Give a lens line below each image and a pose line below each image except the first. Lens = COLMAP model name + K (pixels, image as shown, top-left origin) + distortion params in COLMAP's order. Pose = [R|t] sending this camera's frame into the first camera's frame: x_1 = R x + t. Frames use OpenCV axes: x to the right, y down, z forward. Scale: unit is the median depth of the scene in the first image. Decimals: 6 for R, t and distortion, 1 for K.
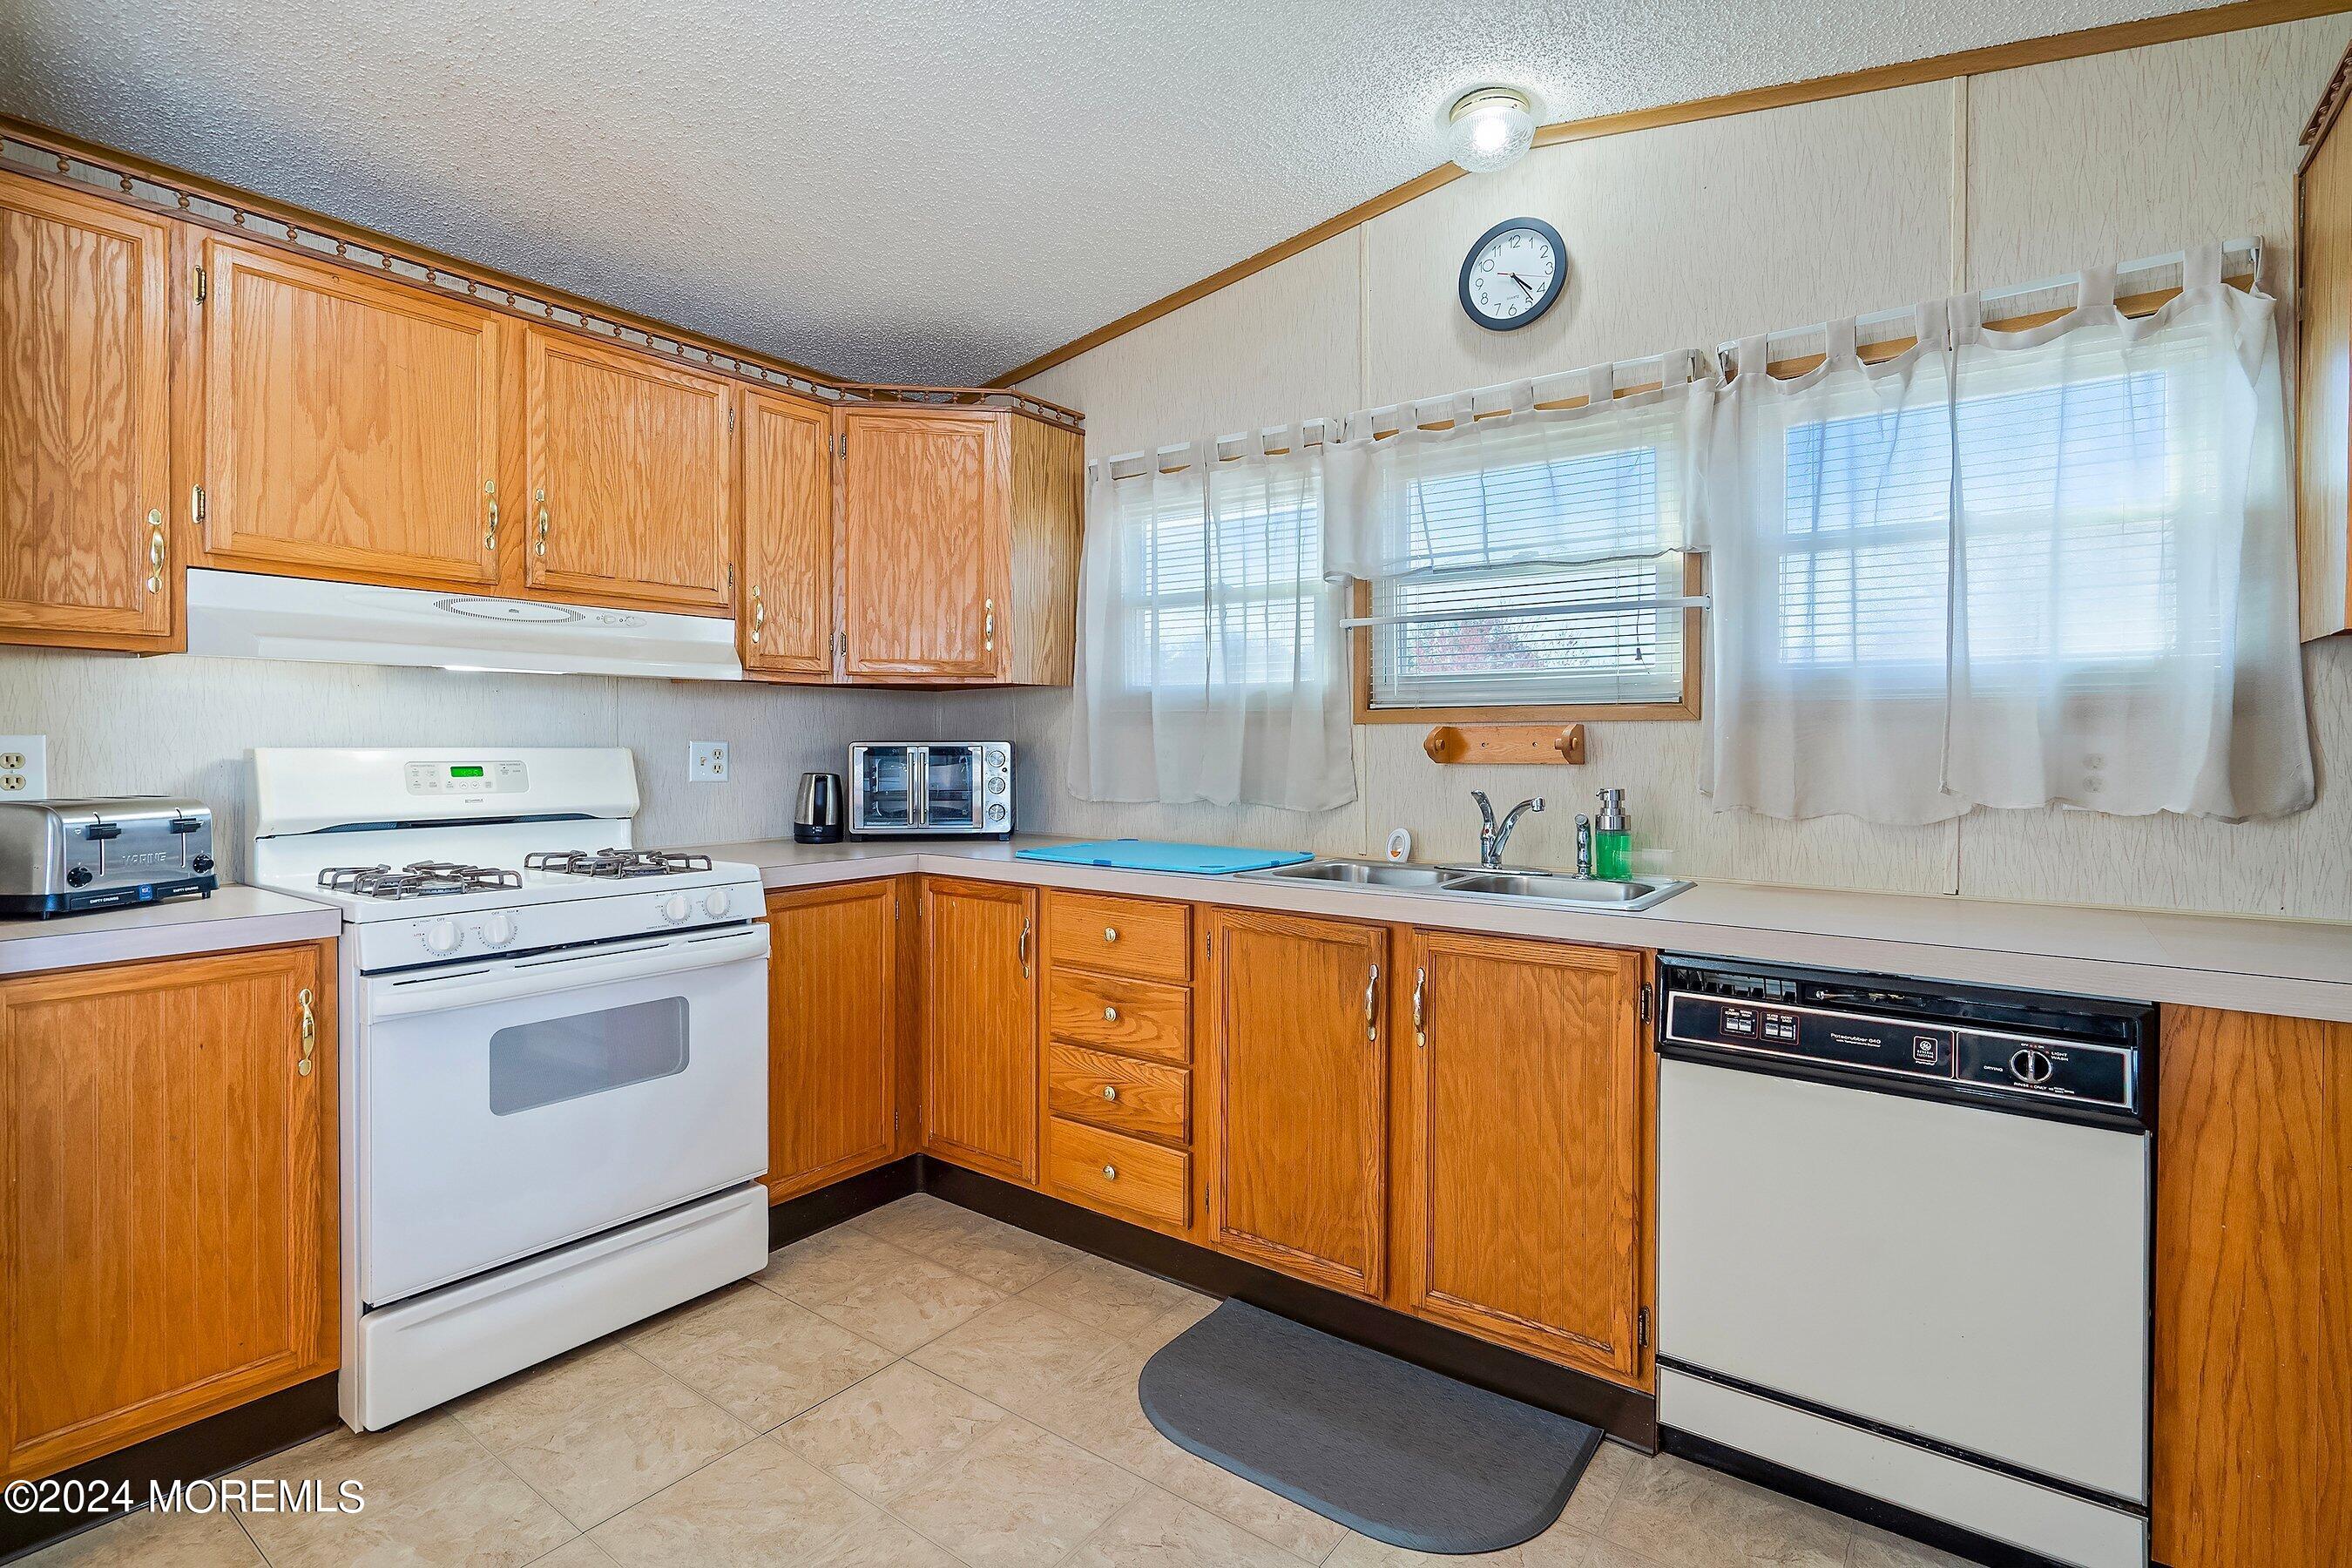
lens RADIAL K [[1100.7, 0, 1153.0], [0, 1100.7, 750.4], [0, 0, 1]] dist [-0.001993, 0.002067]
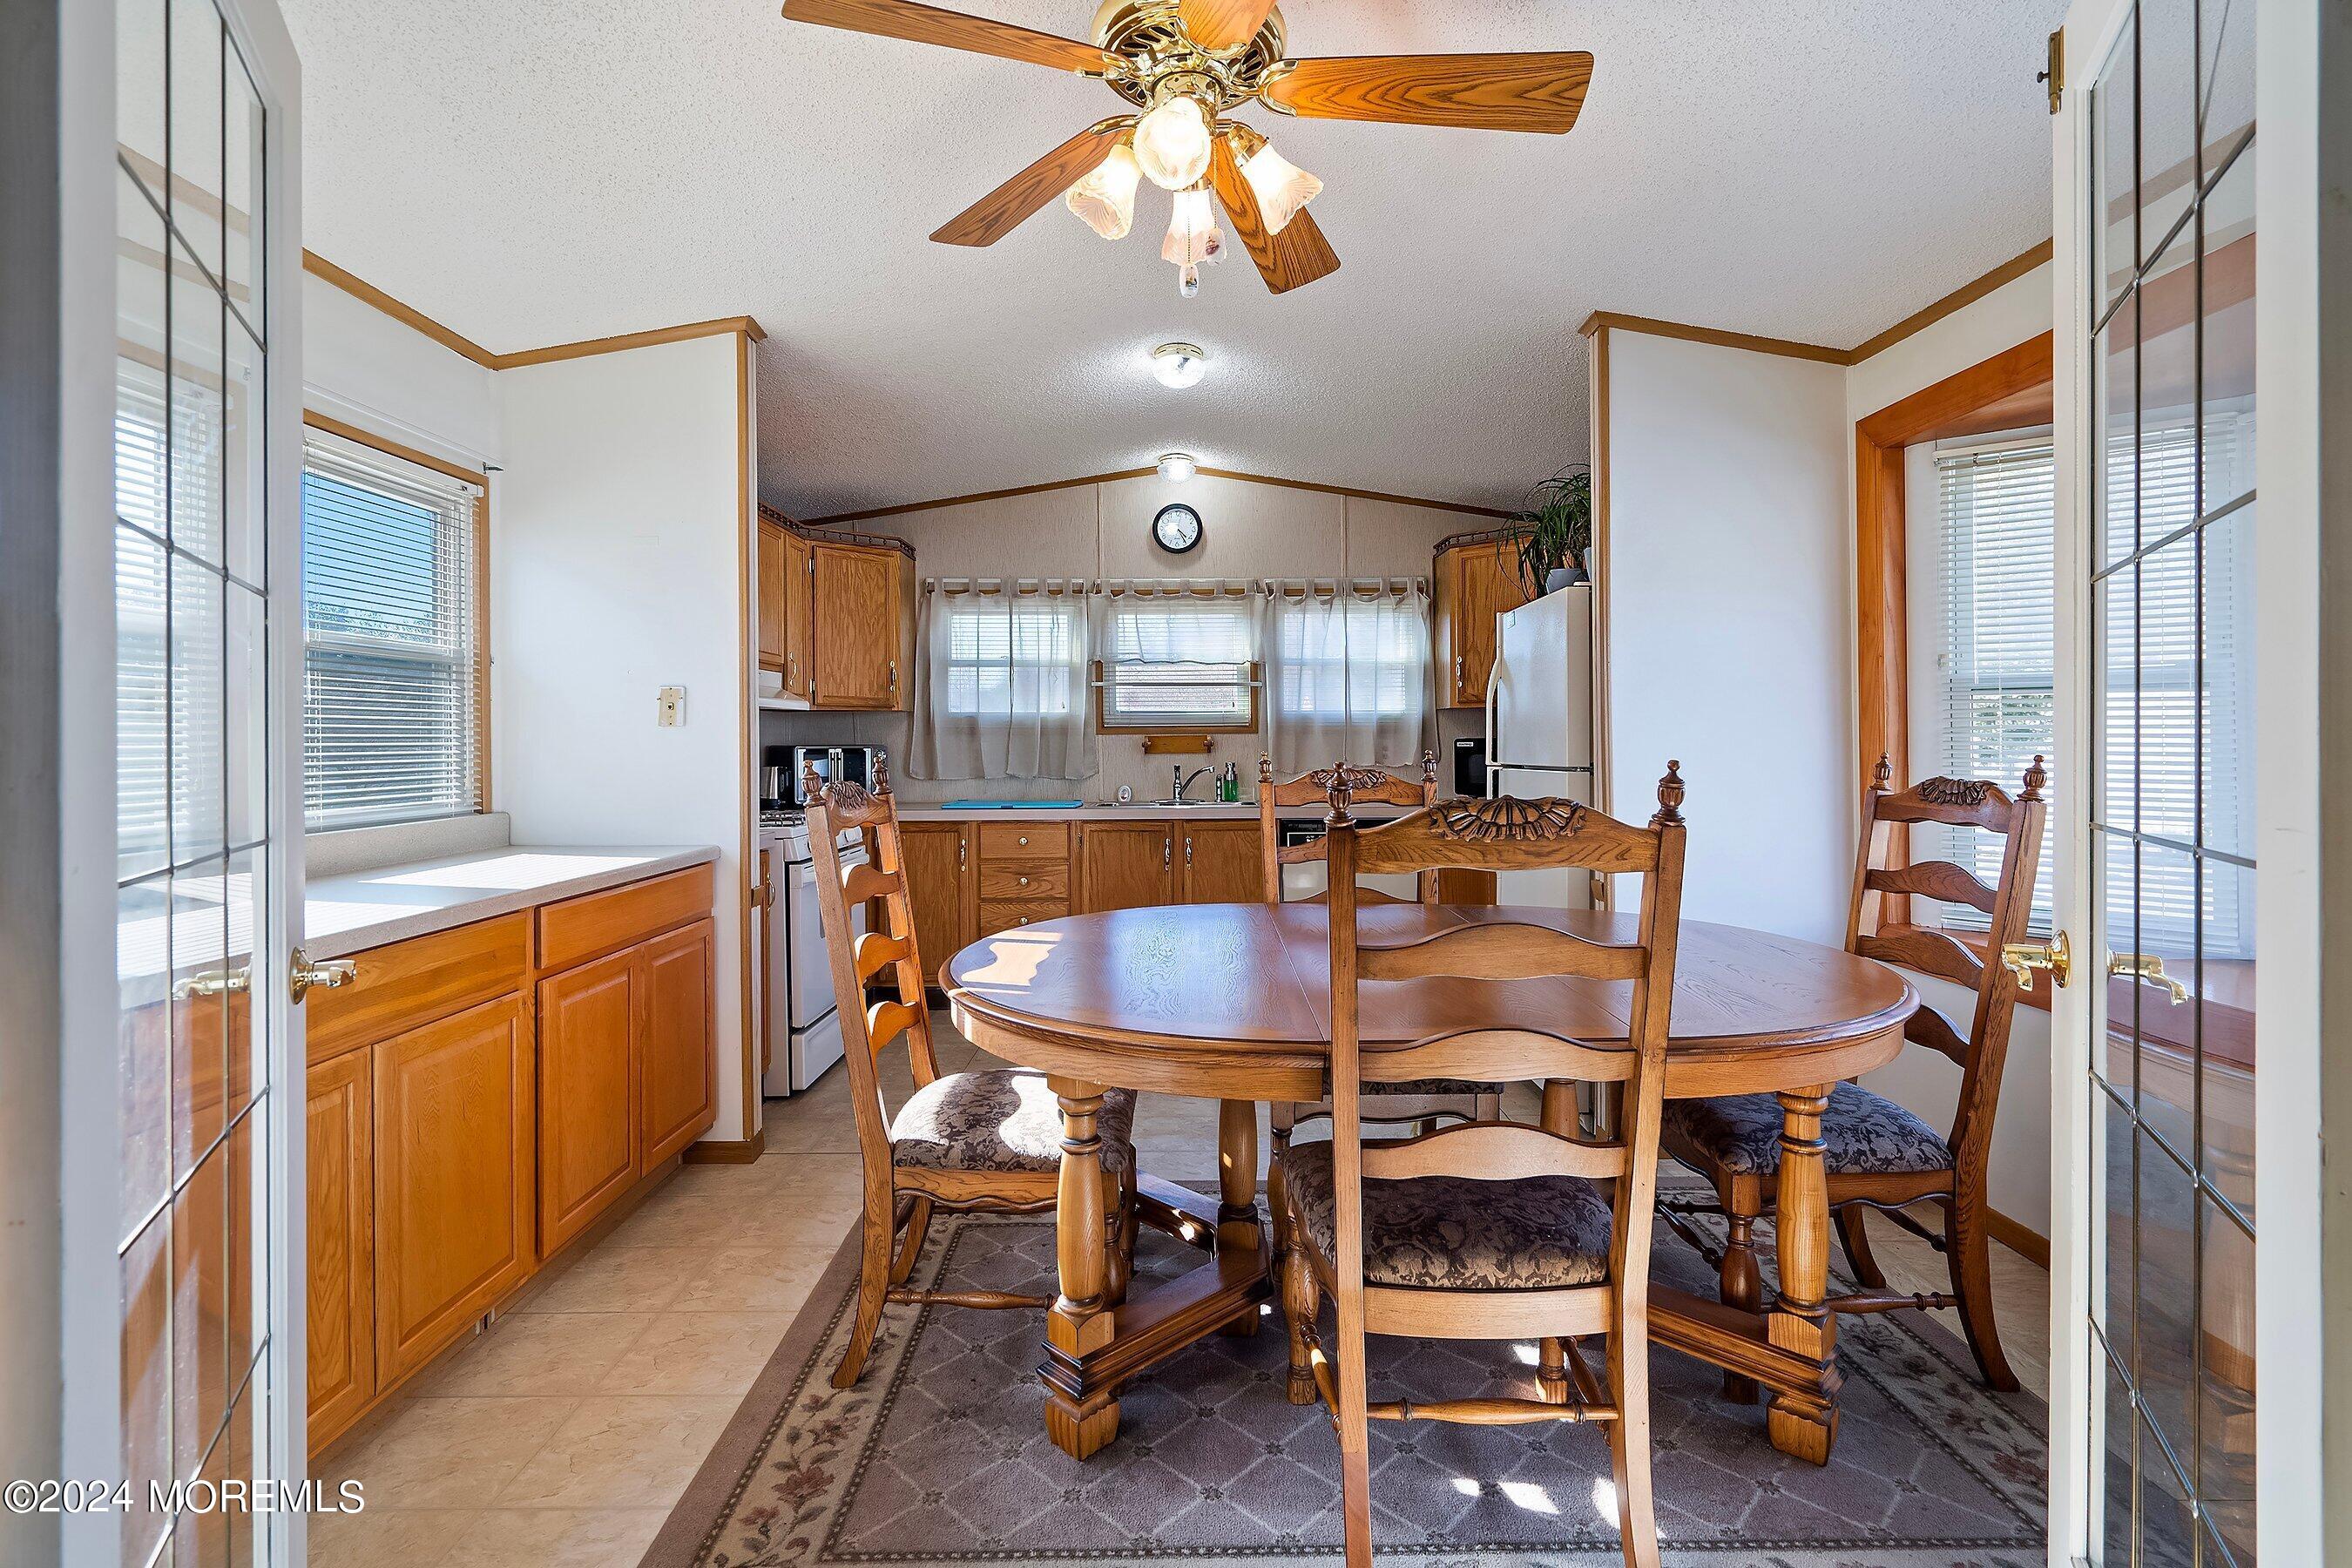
lens RADIAL K [[1100.7, 0, 1125.5], [0, 1100.7, 747.4], [0, 0, 1]] dist [-0.001993, 0.002067]
pose [[0.822735, -0.008370, 0.568363, -1.063094], [0.010834, 0.999941, -0.000958, 0.001474], [-0.568321, 0.006946, 0.822777, -0.776694]]
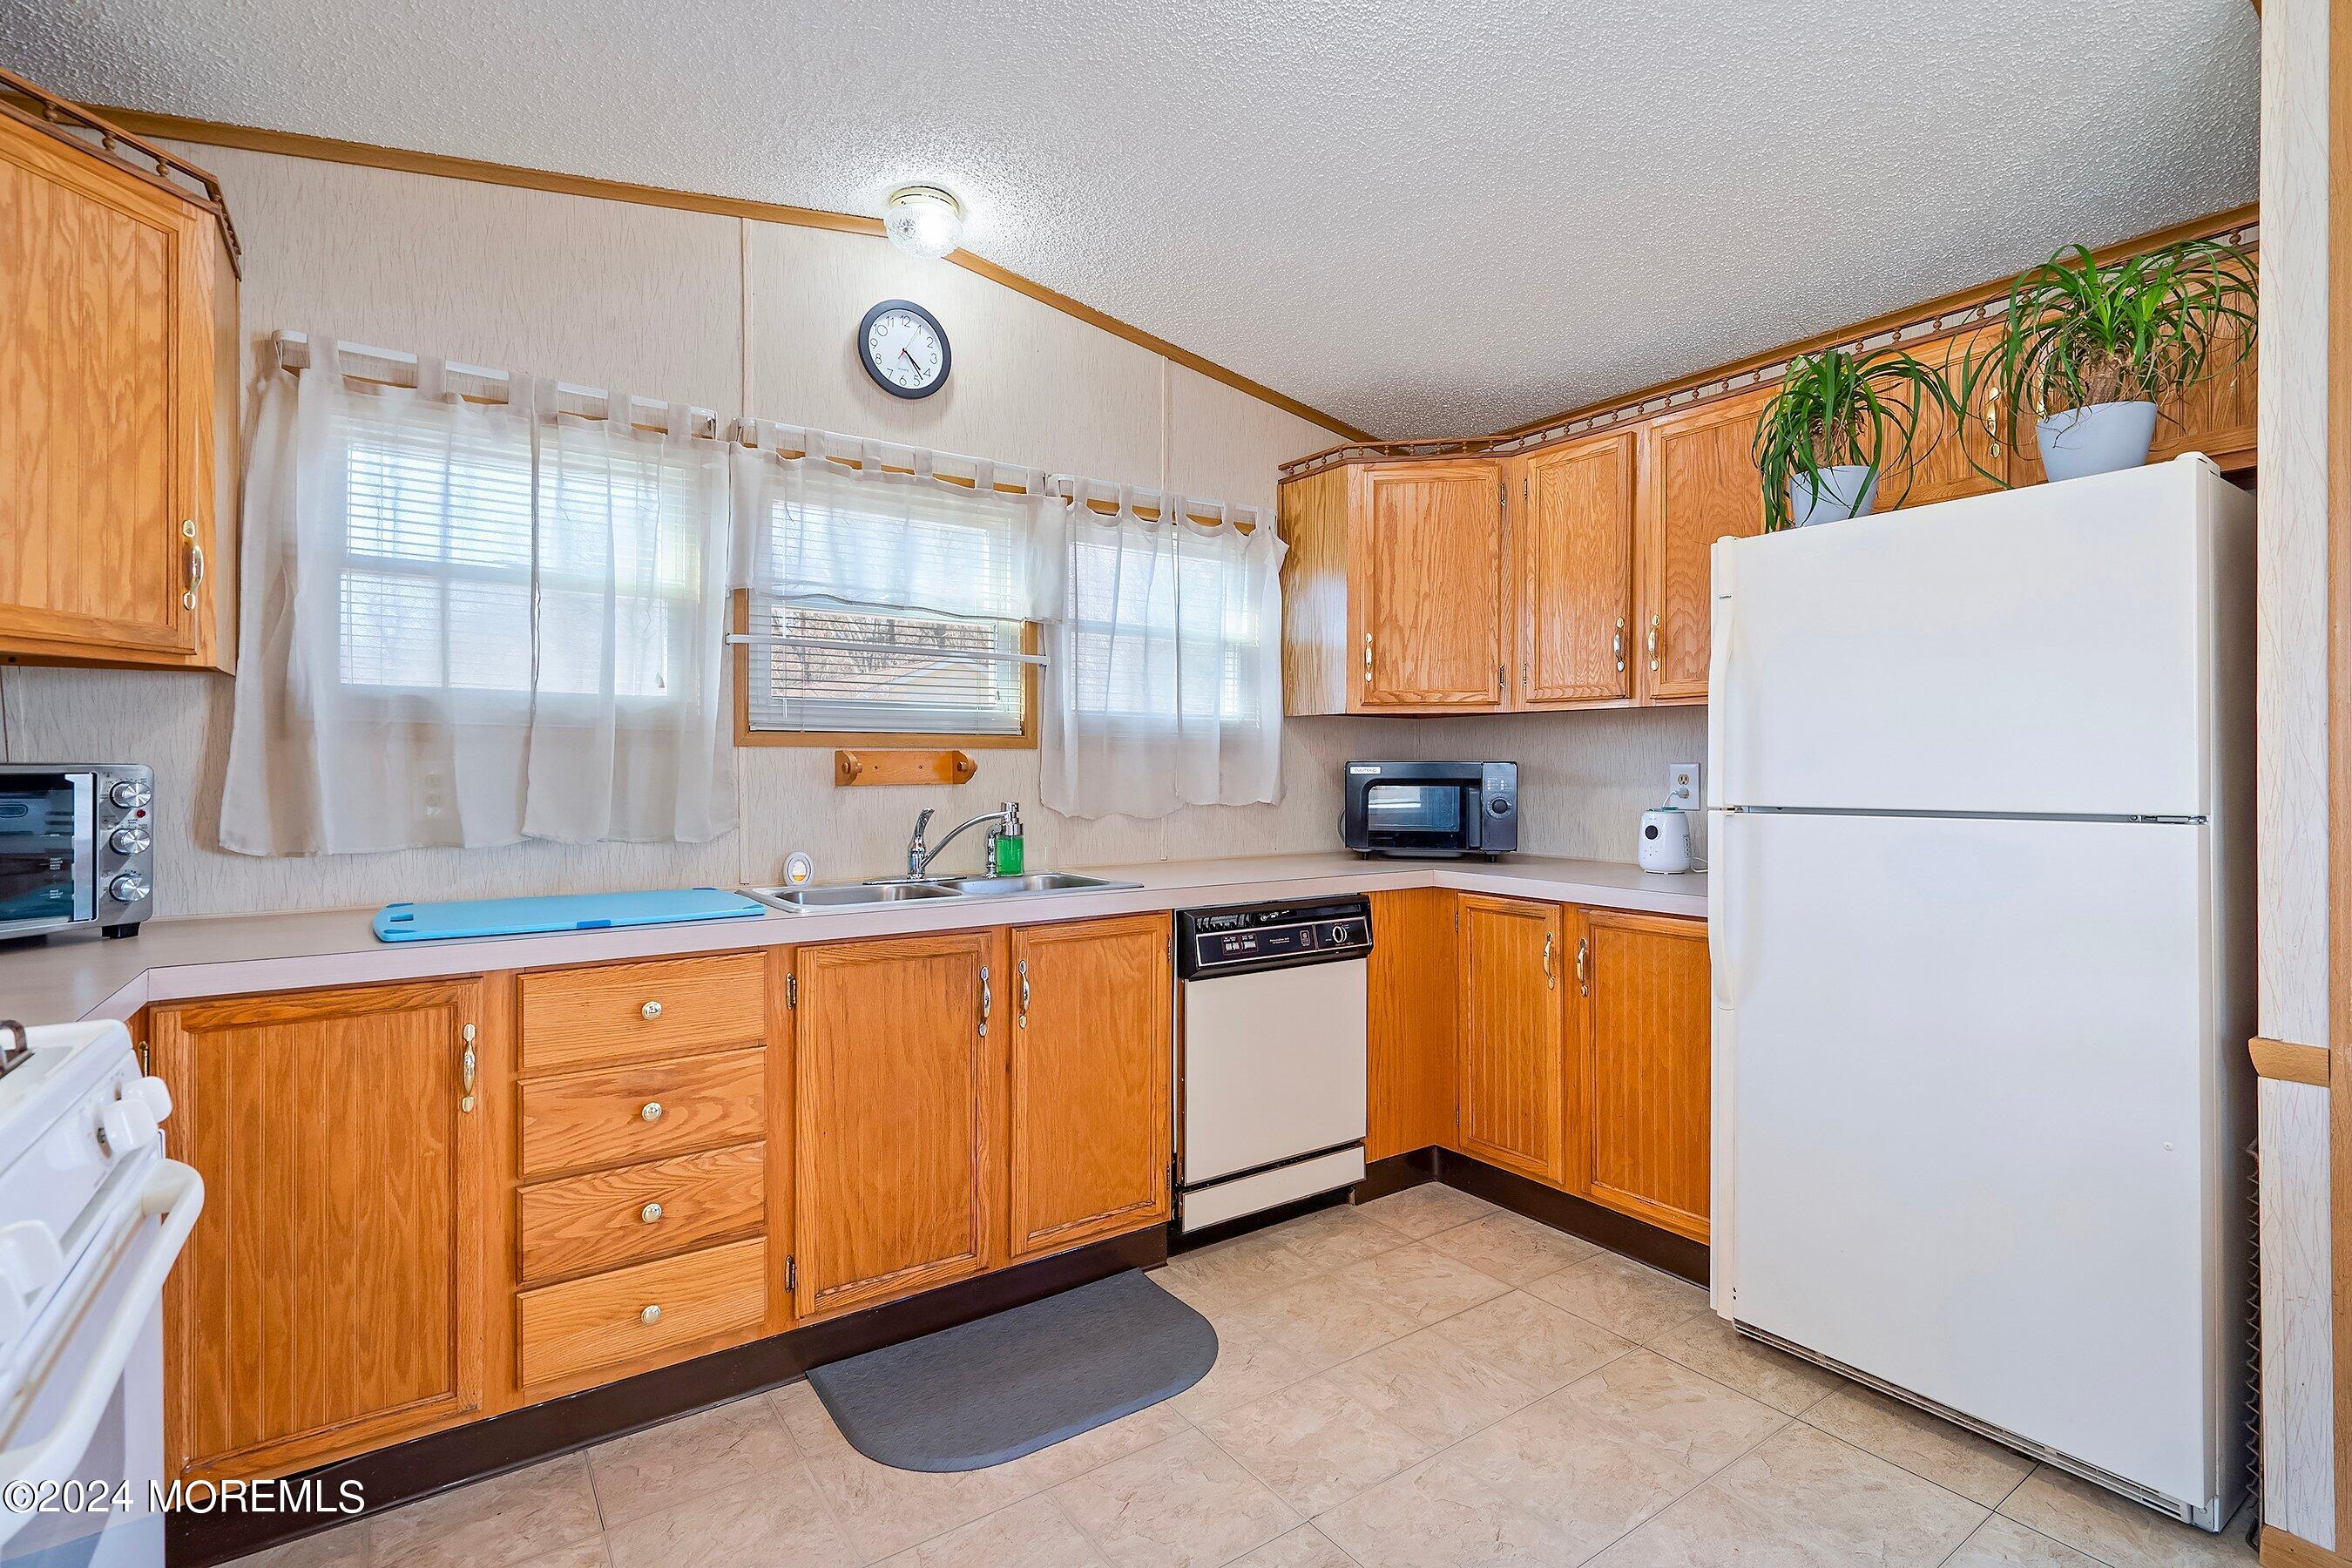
lens RADIAL K [[1100.7, 0, 1154.1], [0, 1100.7, 764.2], [0, 0, 1]] dist [-0.001993, 0.002067]
pose [[0.319985, 0.000725, 0.947422, -0.700715], [0.005660, 0.999980, -0.002677, -0.004673], [-0.947406, 0.006219, 0.319974, 0.426678]]
